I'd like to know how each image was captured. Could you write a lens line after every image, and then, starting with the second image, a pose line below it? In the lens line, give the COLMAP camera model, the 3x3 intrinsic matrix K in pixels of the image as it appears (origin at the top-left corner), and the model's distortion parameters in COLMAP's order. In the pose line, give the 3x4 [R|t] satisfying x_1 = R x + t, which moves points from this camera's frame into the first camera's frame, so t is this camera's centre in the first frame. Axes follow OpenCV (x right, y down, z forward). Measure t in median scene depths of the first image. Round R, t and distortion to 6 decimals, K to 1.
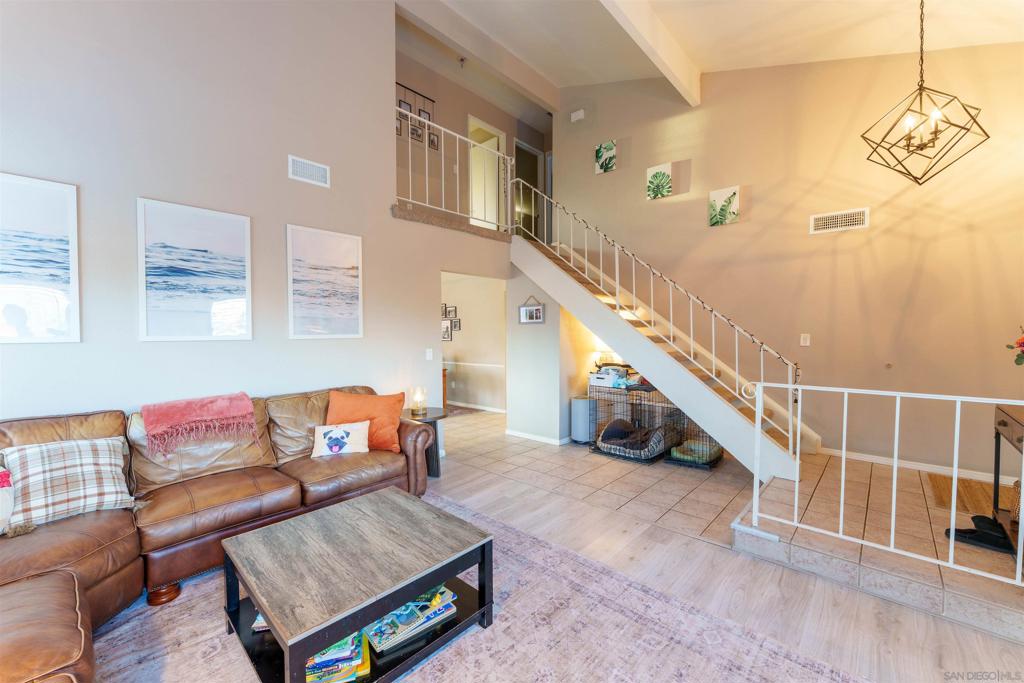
lens RADIAL K [[404.8, 0, 507.1], [0, 404.8, 340.4], [0, 0, 1]] dist [-0.003369, -0.000168]
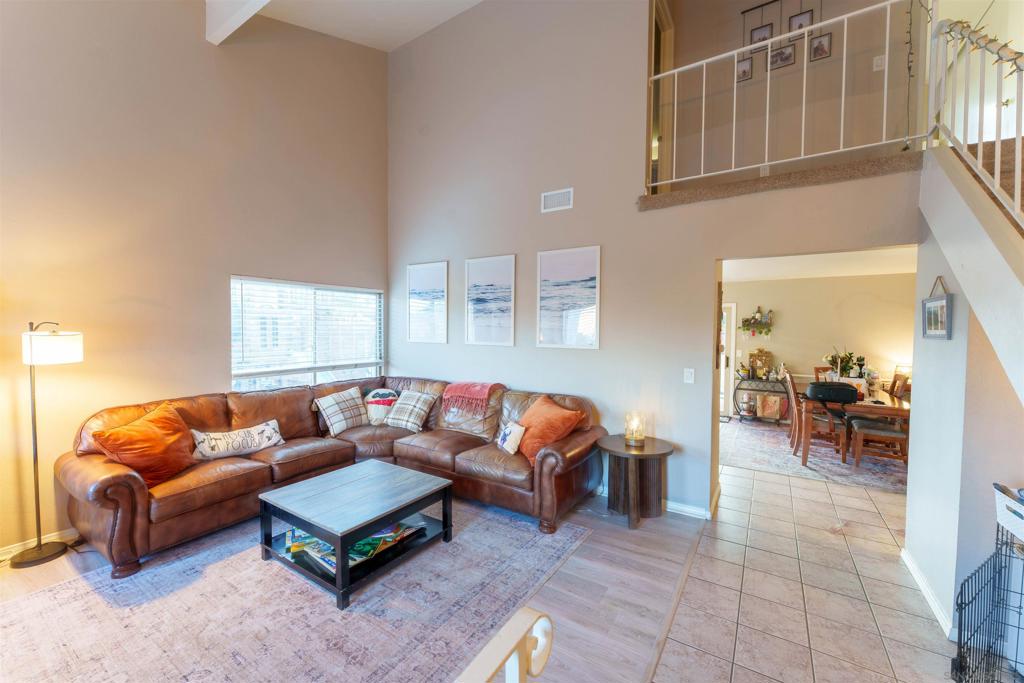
lens RADIAL K [[404.8, 0, 508.1], [0, 404.8, 340.4], [0, 0, 1]] dist [-0.003369, -0.000168]
pose [[0.173569, 0.037945, -0.984091, 0.635307], [-0.030421, 0.998987, 0.033153, -0.060371], [0.984352, 0.024183, 0.174547, 0.697610]]
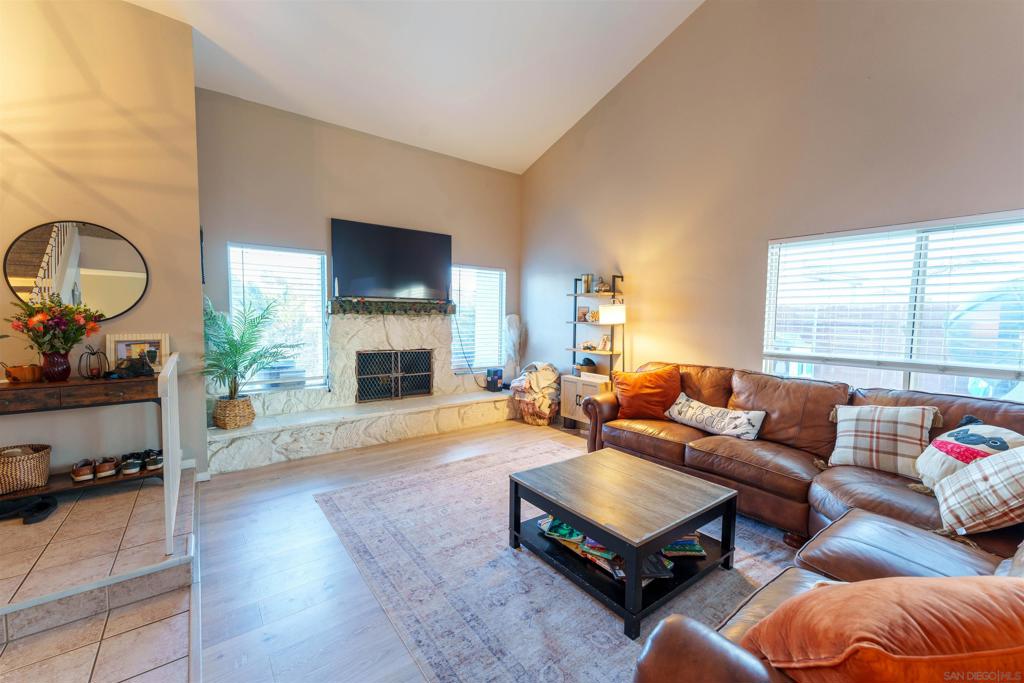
lens RADIAL K [[404.8, 0, 510.9], [0, 404.8, 338.7], [0, 0, 1]] dist [-0.003369, -0.000168]
pose [[-0.986620, -0.011014, 0.162663, -0.135069], [0.002583, 0.996534, 0.083144, -0.027103], [-0.163015, 0.082451, -0.983172, 1.229787]]
